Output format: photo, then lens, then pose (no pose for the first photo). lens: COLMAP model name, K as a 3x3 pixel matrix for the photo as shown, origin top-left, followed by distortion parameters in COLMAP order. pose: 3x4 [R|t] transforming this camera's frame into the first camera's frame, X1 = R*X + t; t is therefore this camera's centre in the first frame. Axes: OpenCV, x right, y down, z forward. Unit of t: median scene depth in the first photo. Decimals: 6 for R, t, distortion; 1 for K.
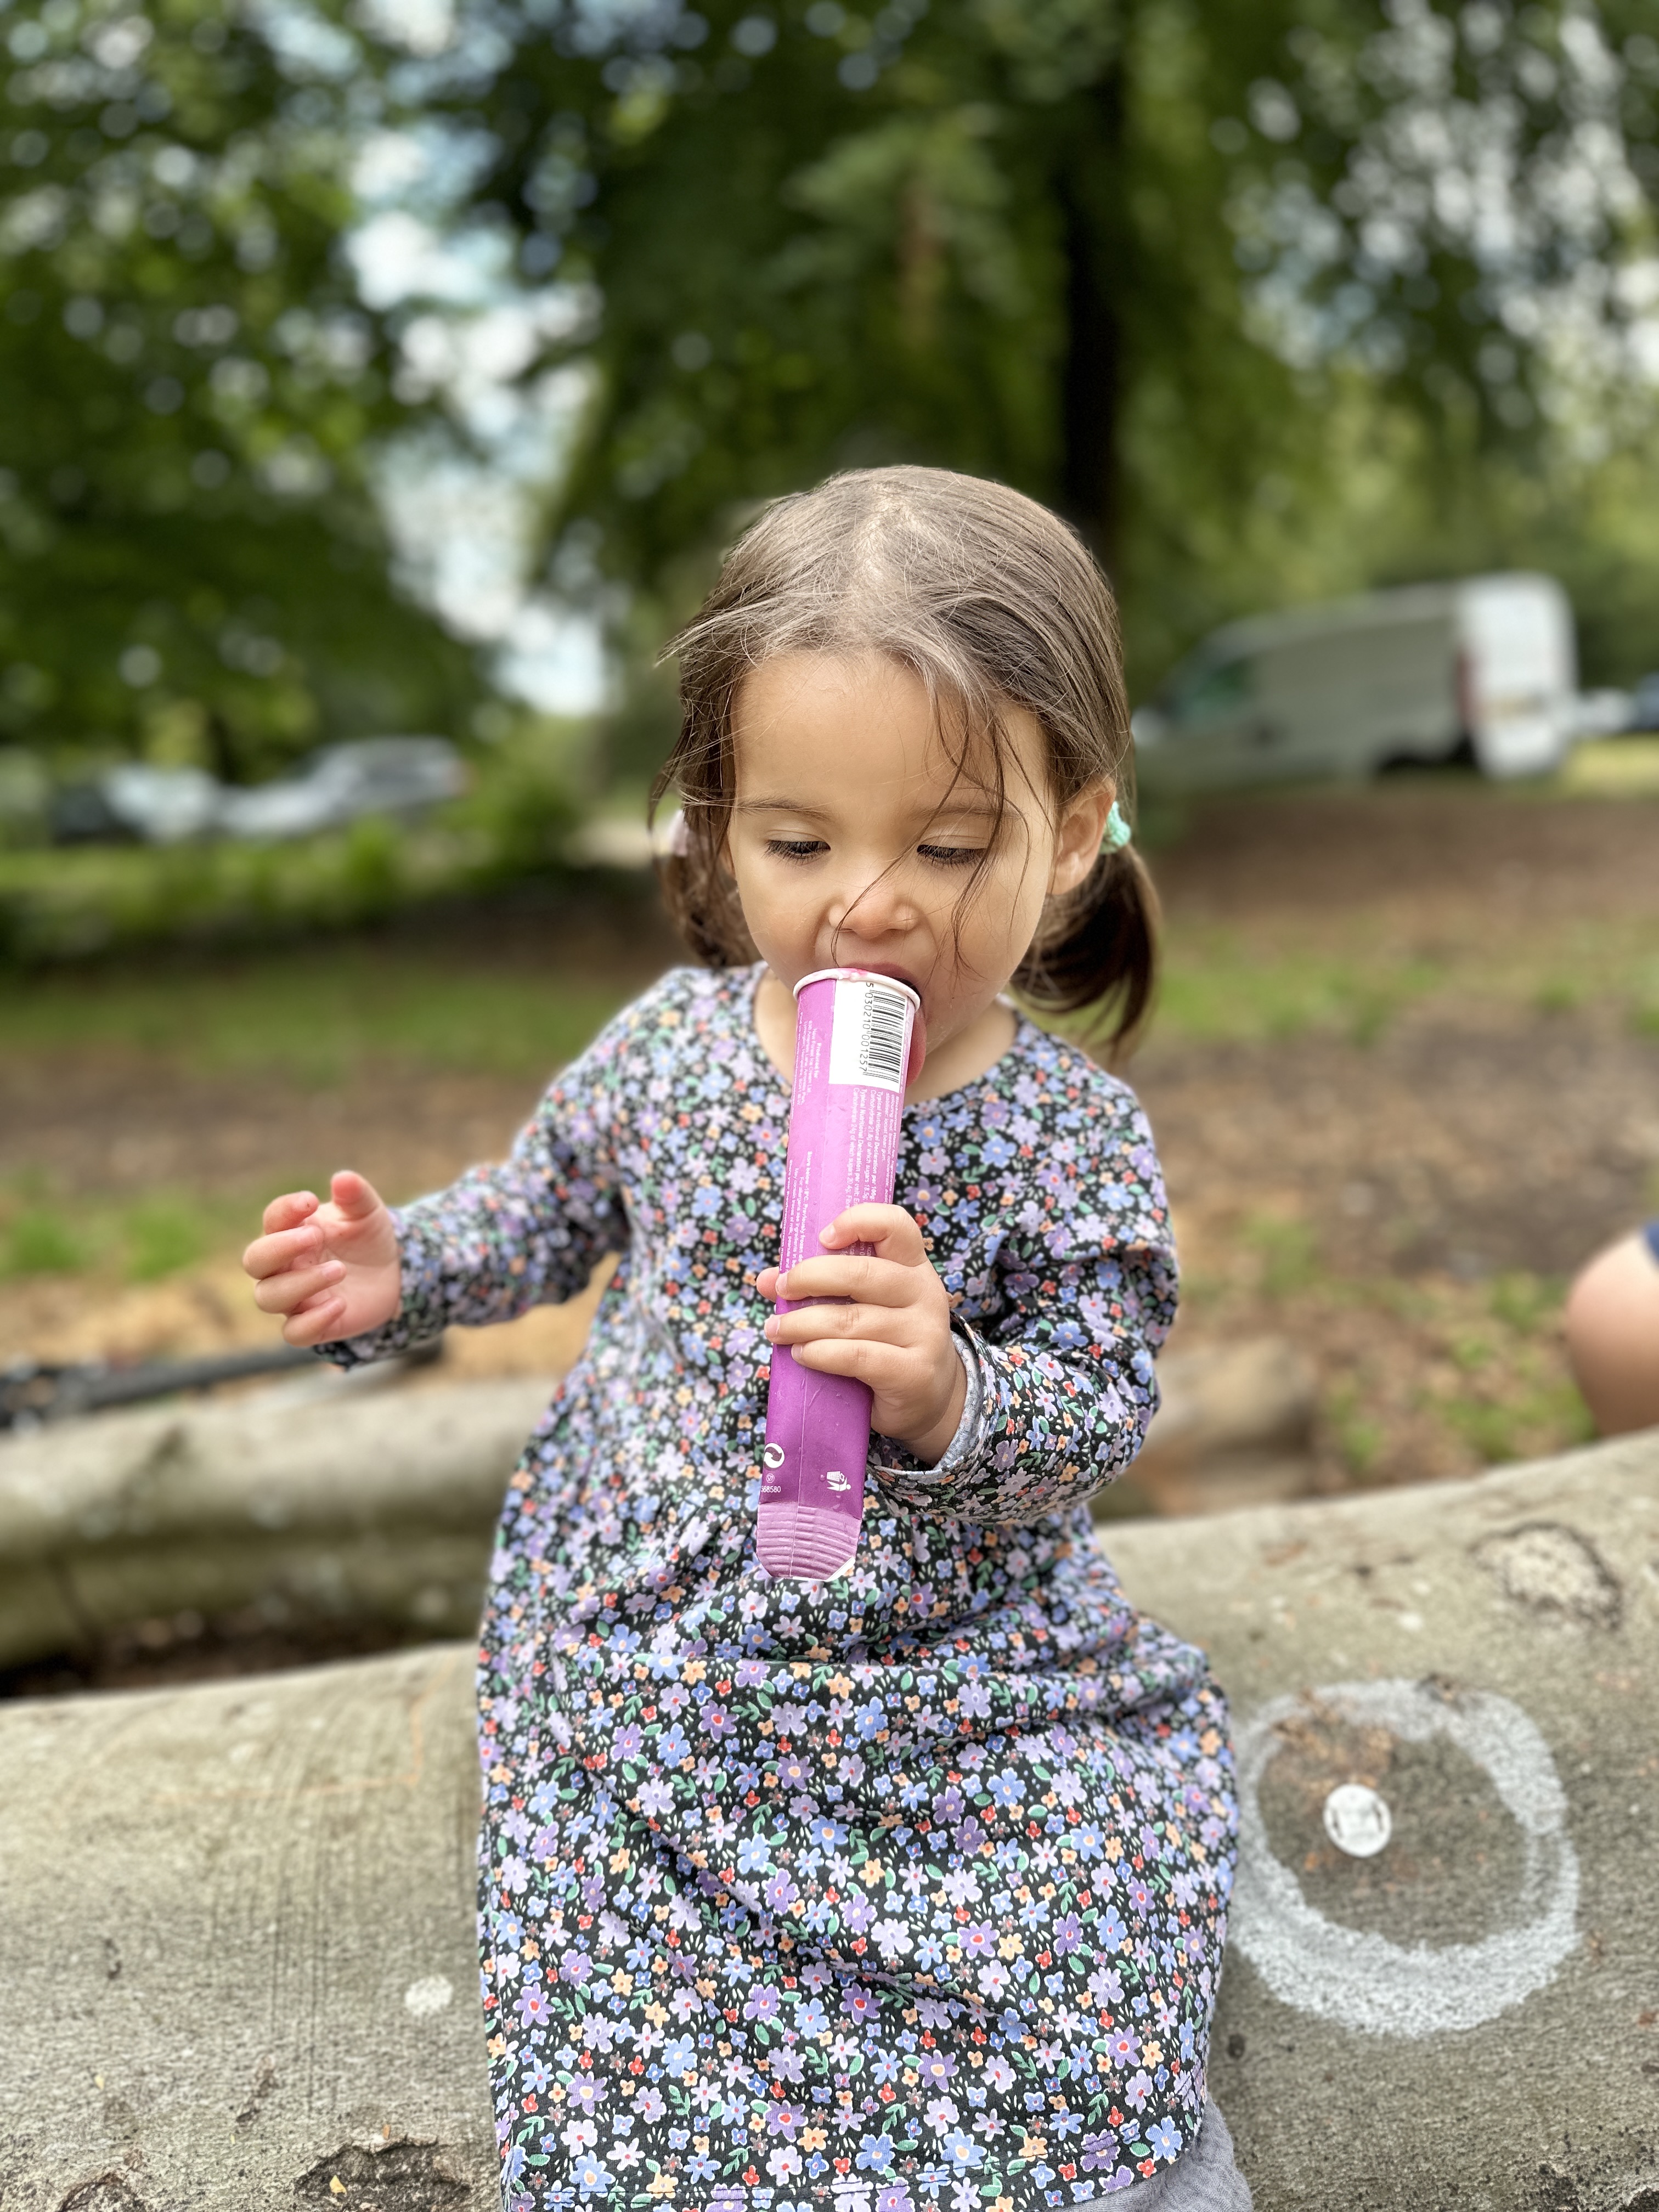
lens RADIAL K [[1567.7, 0, 822.0], [0, 1567.7, 1099.7], [0, 0, 1]] dist [-0.003363, -0.005857]
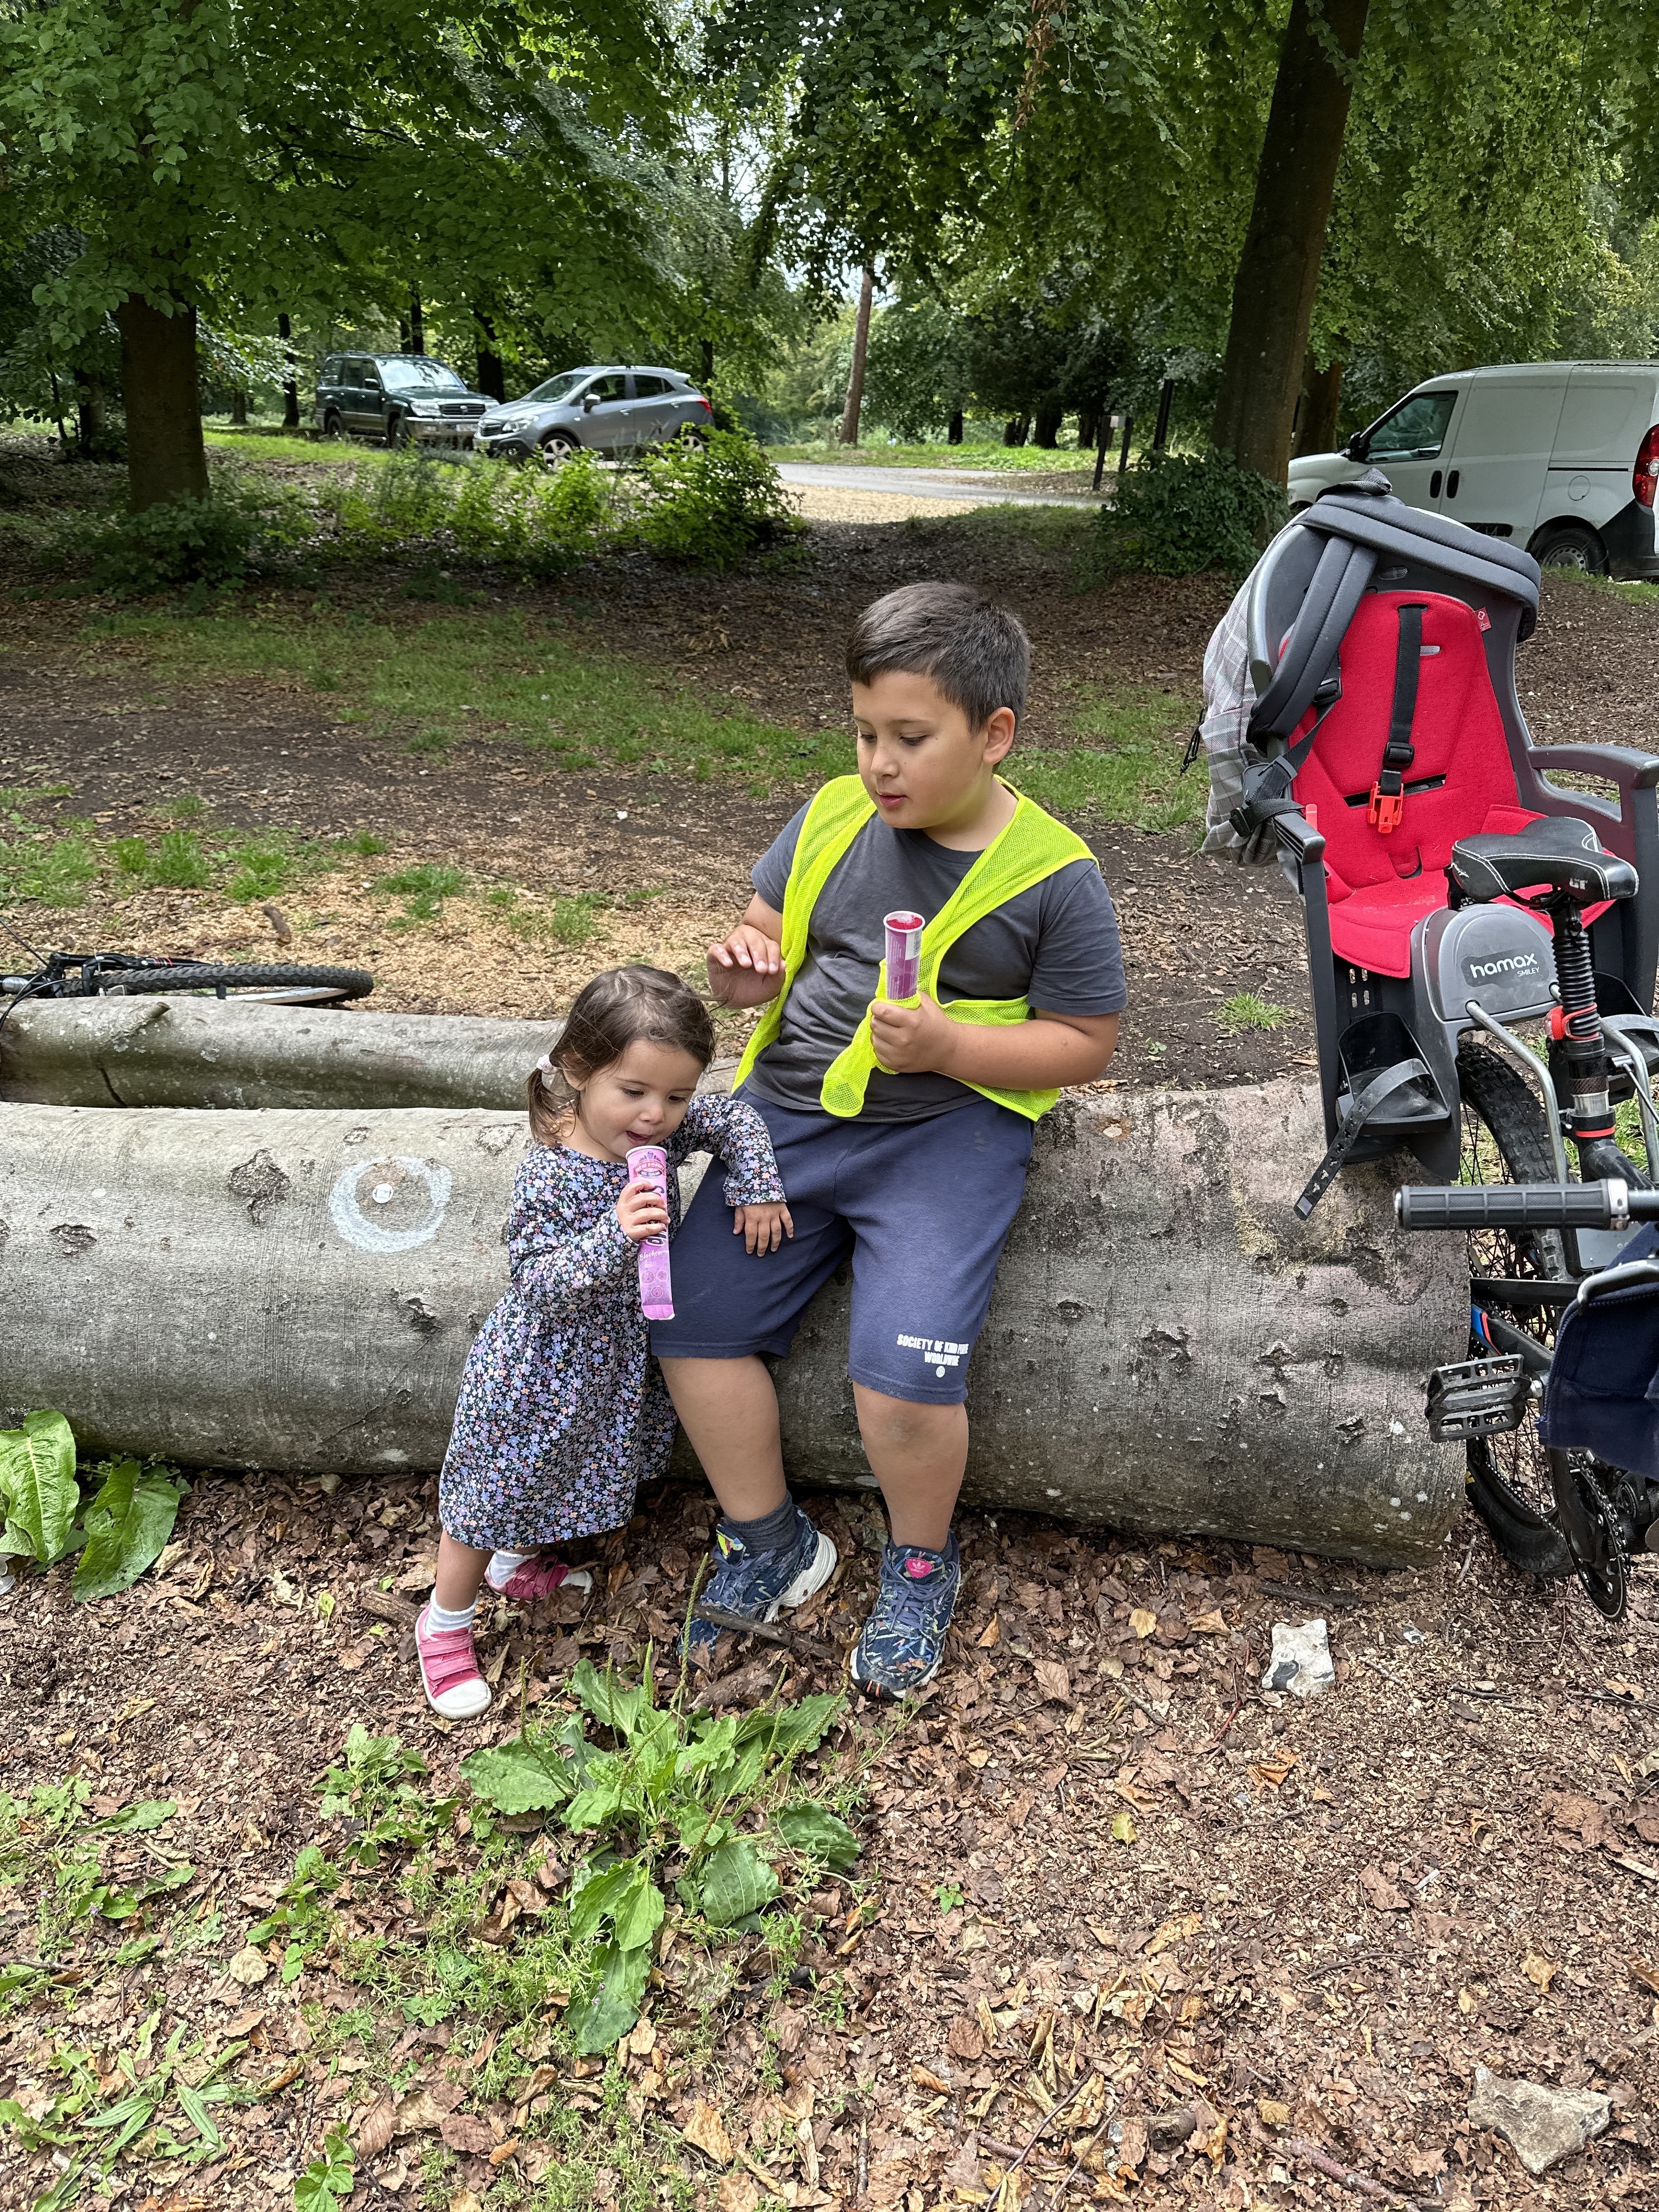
lens RADIAL K [[1567.7, 0, 822.0], [0, 1567.7, 1099.7], [0, 0, 1]] dist [-0.003363, -0.005857]
pose [[0.979450, 0.147202, -0.137872, 1.870074], [-0.111337, 0.964625, 0.238962, -0.650489], [0.168170, -0.218701, 0.961191, -2.107200]]
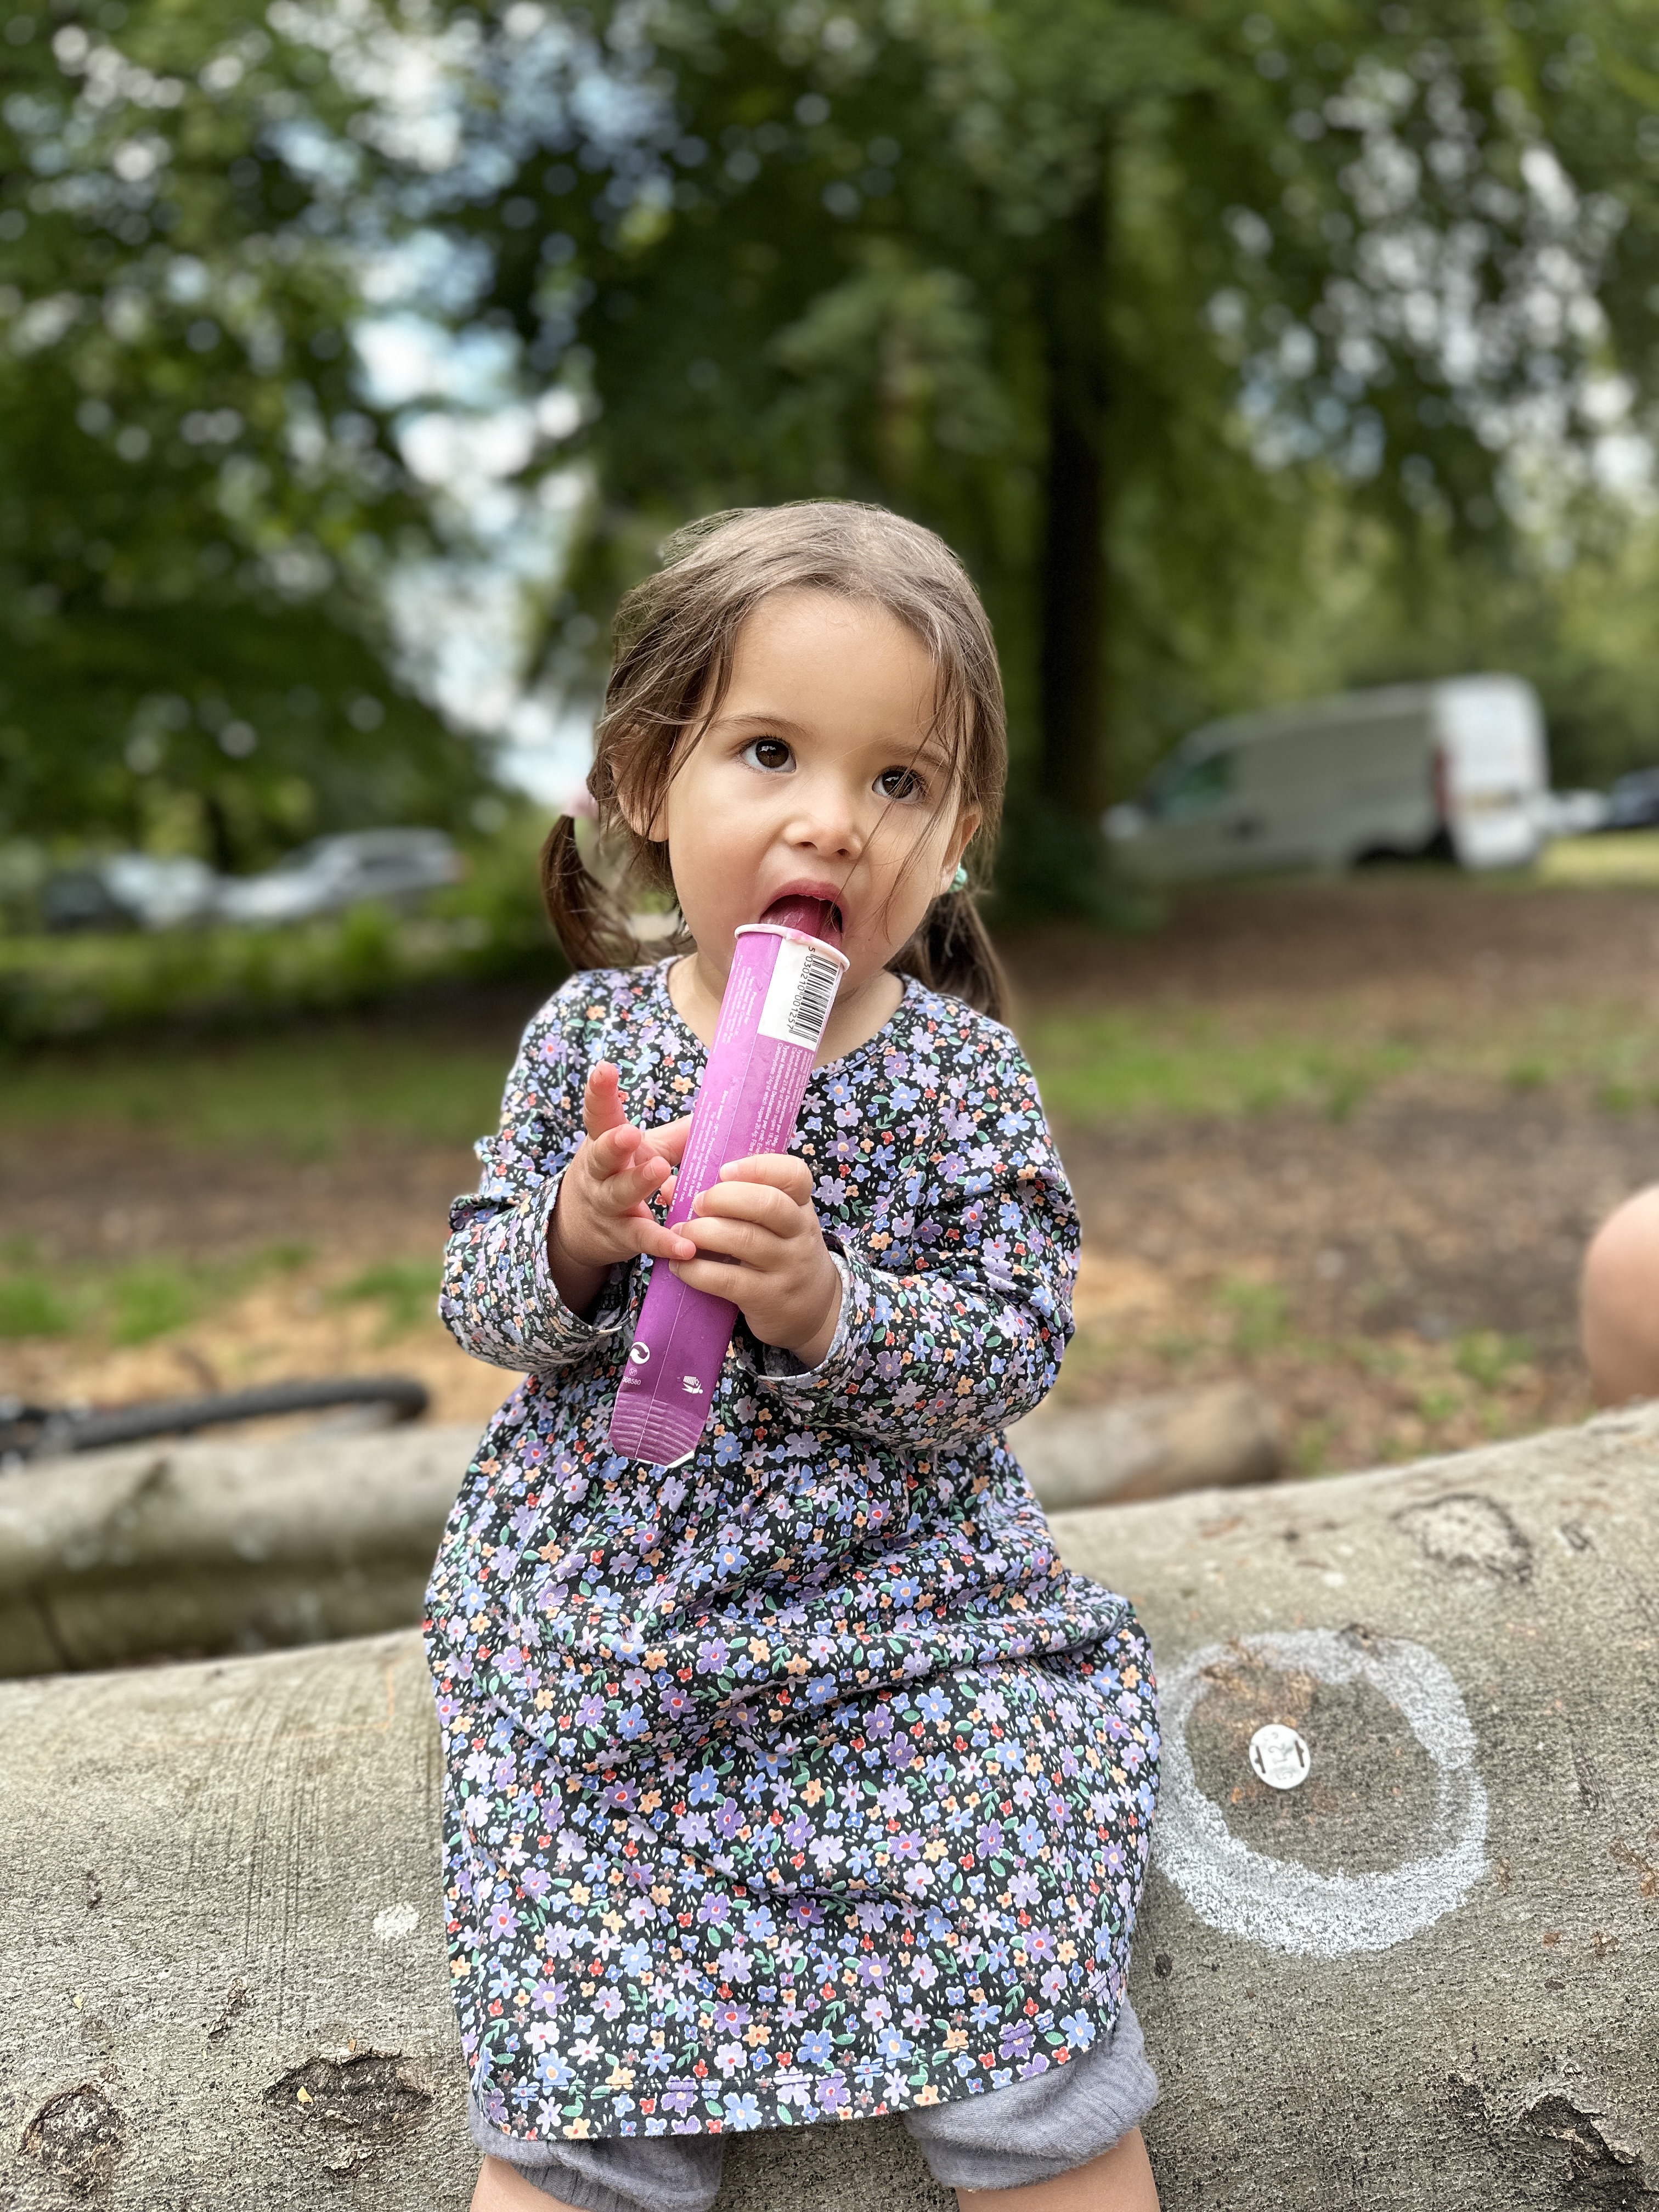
lens RADIAL K [[1564.5, 0, 829.5], [0, 1564.5, 1106.0], [0, 0, 1]] dist [-0.004782, -0.002047]
pose [[0.999940, 0.003714, 0.010268, 0.030236], [-0.003175, 0.998641, -0.052023, 0.075568], [-0.010447, 0.051987, 0.998593, -0.114905]]
